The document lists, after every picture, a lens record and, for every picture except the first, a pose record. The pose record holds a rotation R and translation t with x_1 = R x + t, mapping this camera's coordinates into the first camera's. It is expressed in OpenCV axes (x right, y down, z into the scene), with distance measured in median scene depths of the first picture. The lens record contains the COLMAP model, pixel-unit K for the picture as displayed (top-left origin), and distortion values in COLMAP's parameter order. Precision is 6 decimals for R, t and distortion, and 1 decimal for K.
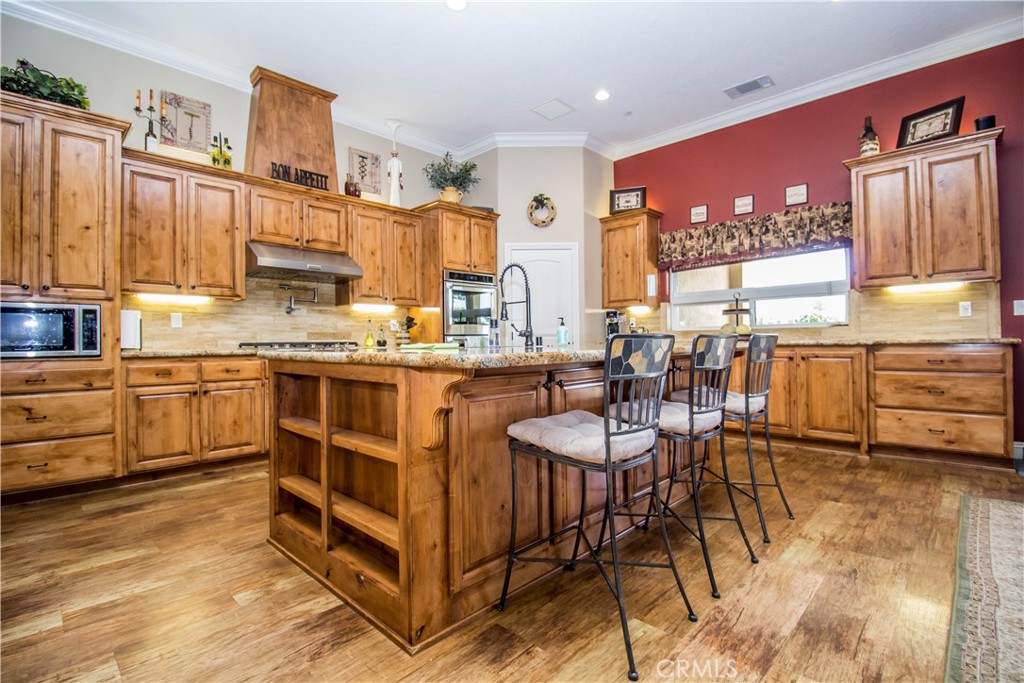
lens RADIAL K [[476.1, 0, 512.7], [0, 476.1, 337.0], [0, 0, 1]] dist [0.002037, -0.015338]
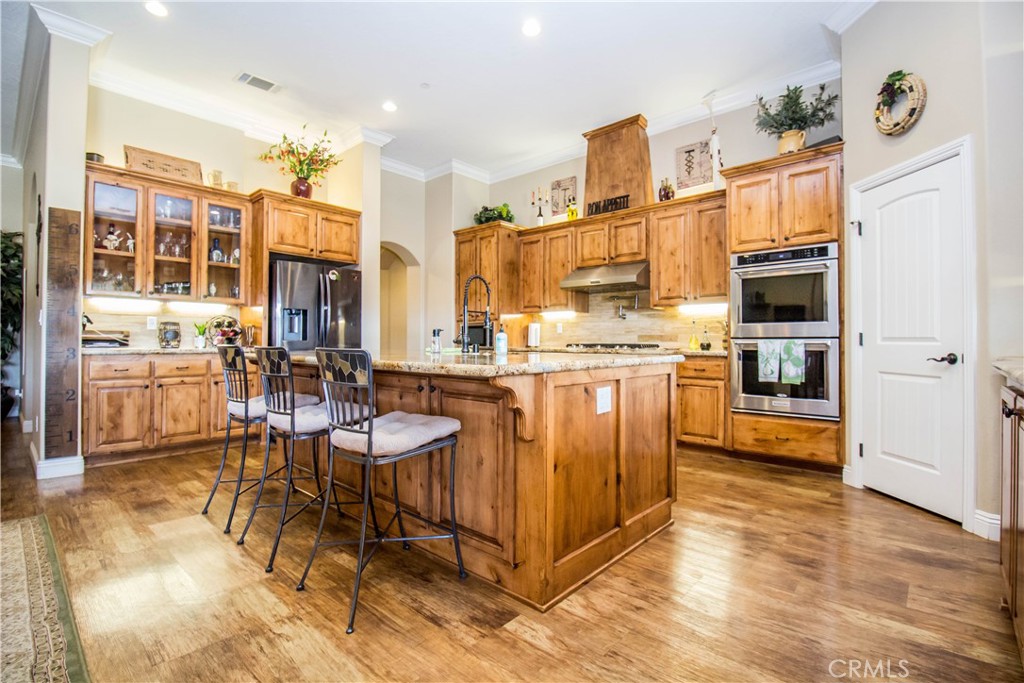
lens RADIAL K [[476.1, 0, 512.7], [0, 476.1, 337.0], [0, 0, 1]] dist [0.002037, -0.015338]
pose [[0.039376, 0.004094, -0.999216, 0.692647], [0.006303, 0.999971, 0.004345, -0.012540], [0.999205, -0.006469, 0.039349, 0.666804]]
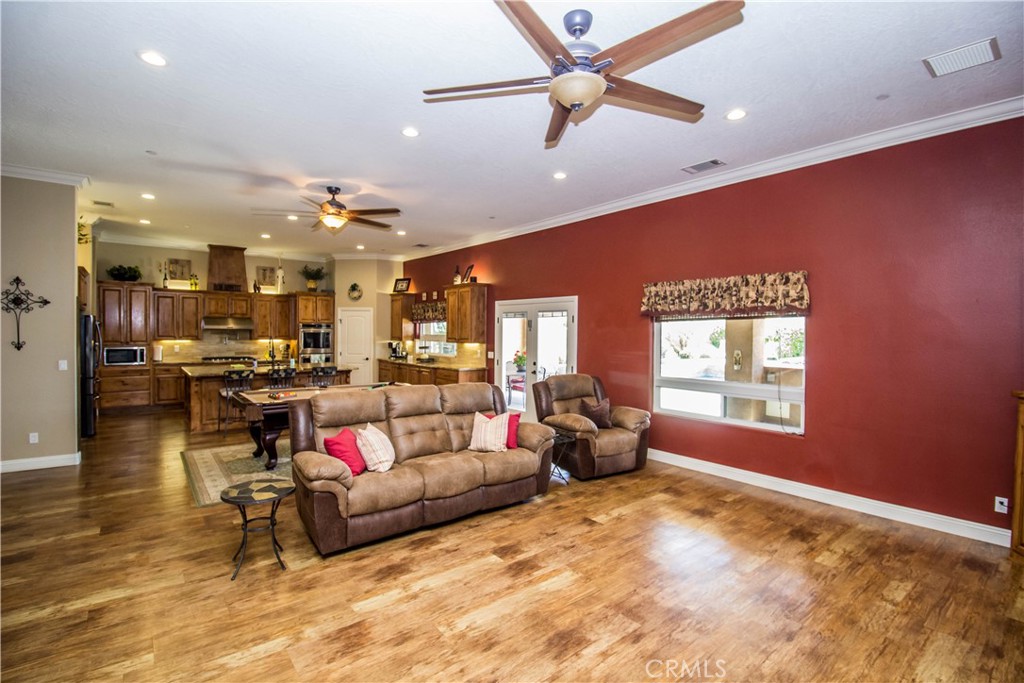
lens RADIAL K [[476.1, 0, 512.7], [0, 476.1, 337.0], [0, 0, 1]] dist [0.002037, -0.015338]
pose [[0.992401, 0.025645, -0.120345, 1.171153], [-0.022632, 0.999397, 0.026334, -0.173965], [0.120948, -0.023411, 0.992383, -1.104654]]
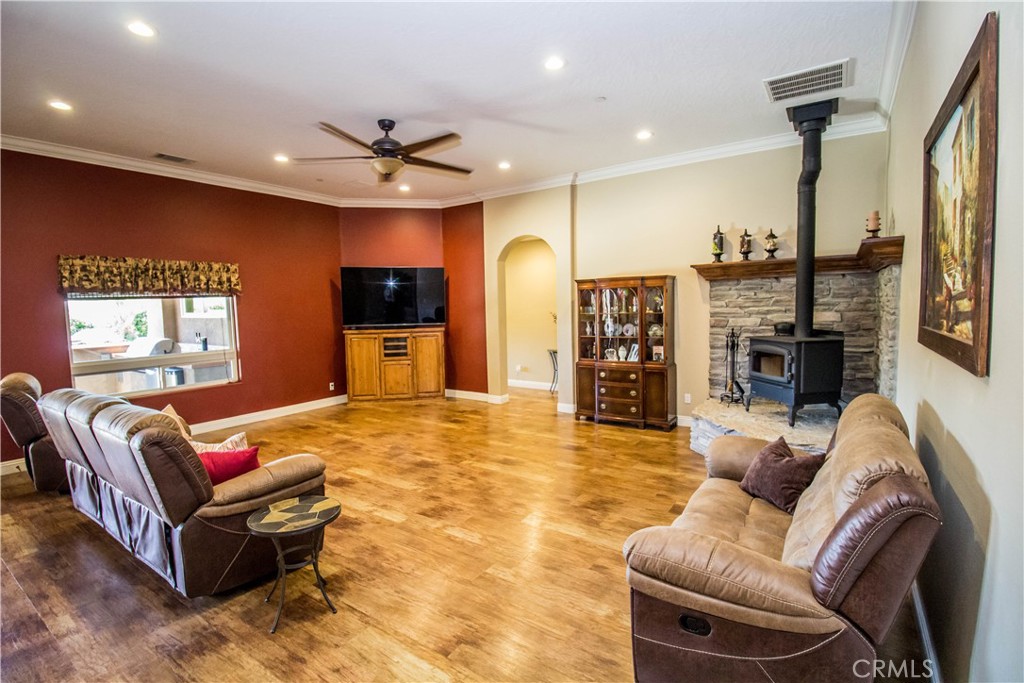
lens RADIAL K [[476.1, 0, 512.7], [0, 476.1, 337.0], [0, 0, 1]] dist [0.002037, -0.015338]
pose [[-0.173045, -0.049937, 0.983647, 0.115009], [0.011280, 0.998548, 0.052677, -0.149779], [-0.984849, 0.020211, -0.172230, -0.584474]]
